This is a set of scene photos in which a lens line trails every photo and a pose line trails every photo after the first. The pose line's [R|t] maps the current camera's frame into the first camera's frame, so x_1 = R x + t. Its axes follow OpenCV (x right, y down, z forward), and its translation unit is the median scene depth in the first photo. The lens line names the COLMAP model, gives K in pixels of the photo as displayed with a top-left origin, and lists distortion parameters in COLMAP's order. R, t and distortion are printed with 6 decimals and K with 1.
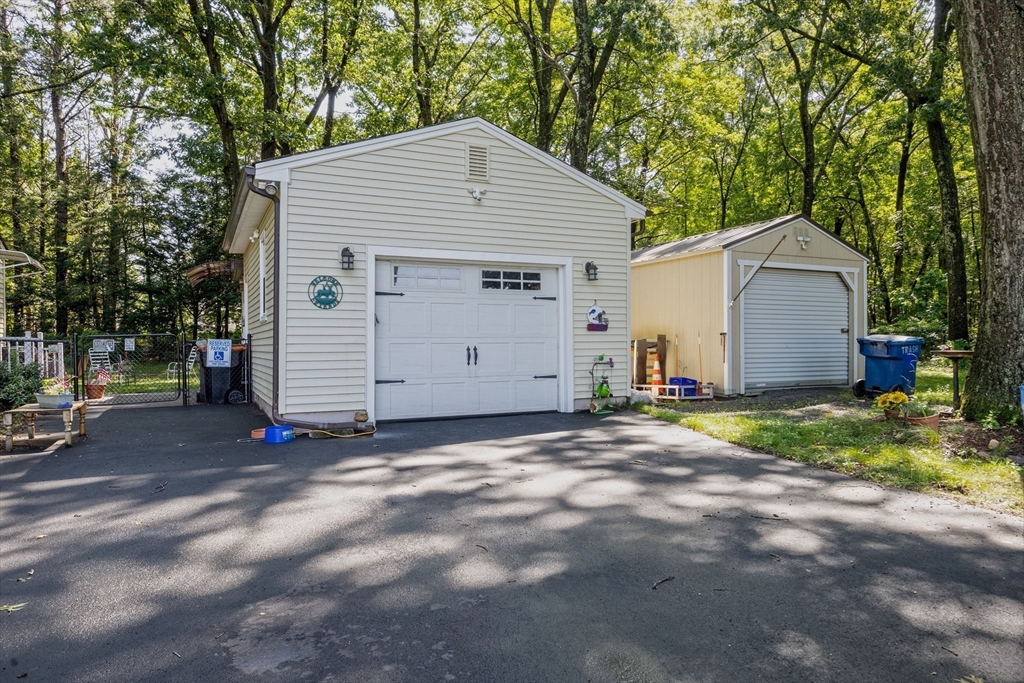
lens RADIAL K [[658.3, 0, 516.3], [0, 658.3, 352.4], [0, 0, 1]] dist [-0.008093, -0.001711]
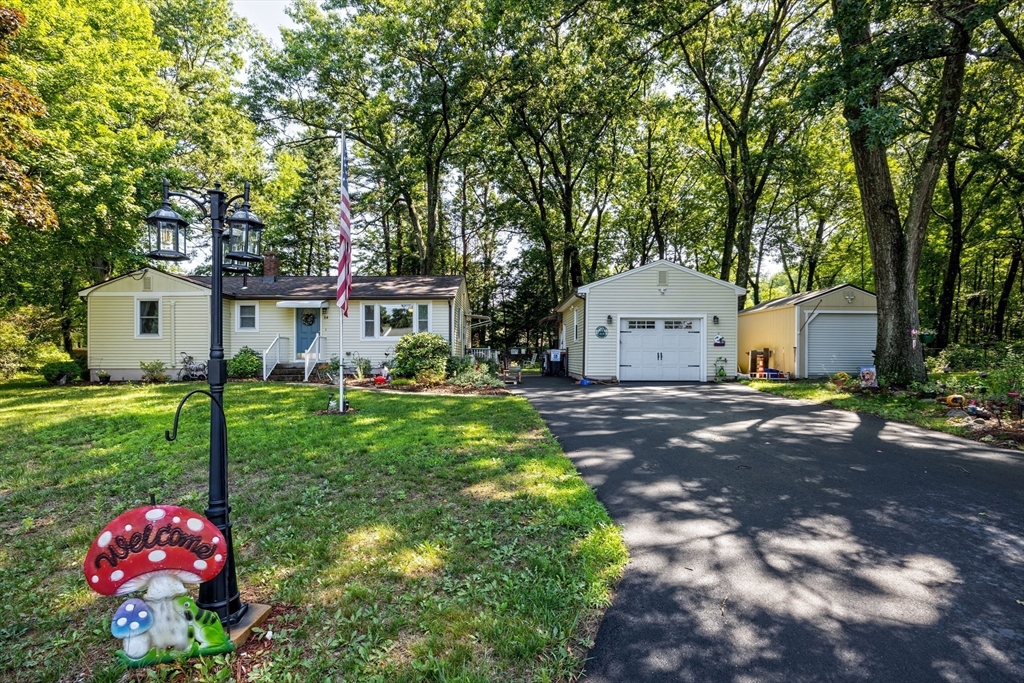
lens RADIAL K [[485.3, 0, 502.6], [0, 485.3, 356.0], [0, 0, 1]] dist [-0.003728, -0.000201]
pose [[0.896702, 0.009615, -0.442530, 0.066111], [-0.014436, 0.999867, -0.007527, 0.008263], [0.442399, 0.013138, 0.896722, -0.279209]]
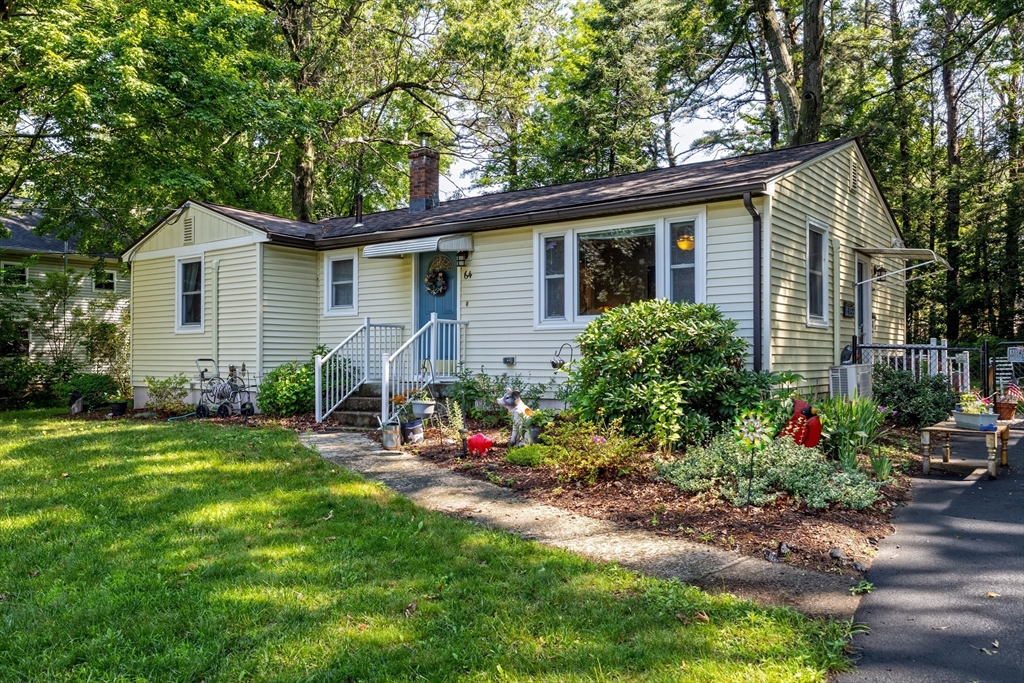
lens RADIAL K [[795.5, 0, 522.9], [0, 795.5, 343.2], [0, 0, 1]] dist [-0.011360, -0.005559]
pose [[0.459367, -0.005330, -0.888231, -0.019896], [-0.016572, 0.999757, -0.014570, -0.000092], [0.888092, 0.021413, 0.459167, 0.007246]]
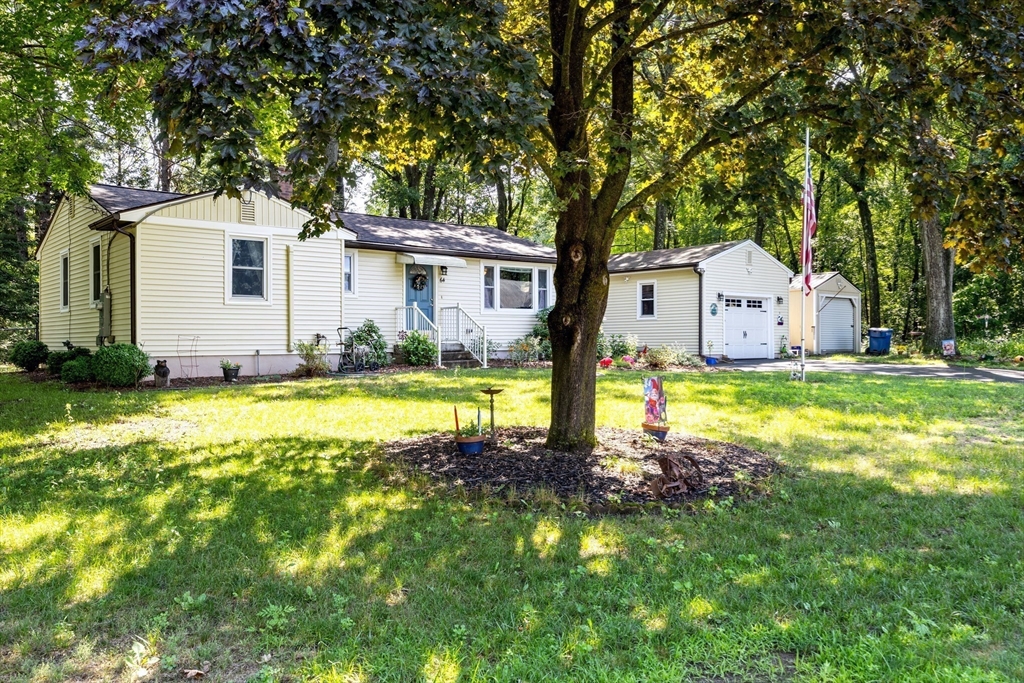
lens RADIAL K [[795.5, 0, 515.5], [0, 795.5, 342.4], [0, 0, 1]] dist [-0.011360, -0.005559]
pose [[0.968862, 0.004282, 0.247565, -0.523823], [-0.001551, 0.999936, -0.011225, 0.022213], [-0.247597, 0.010491, 0.968806, -0.536522]]
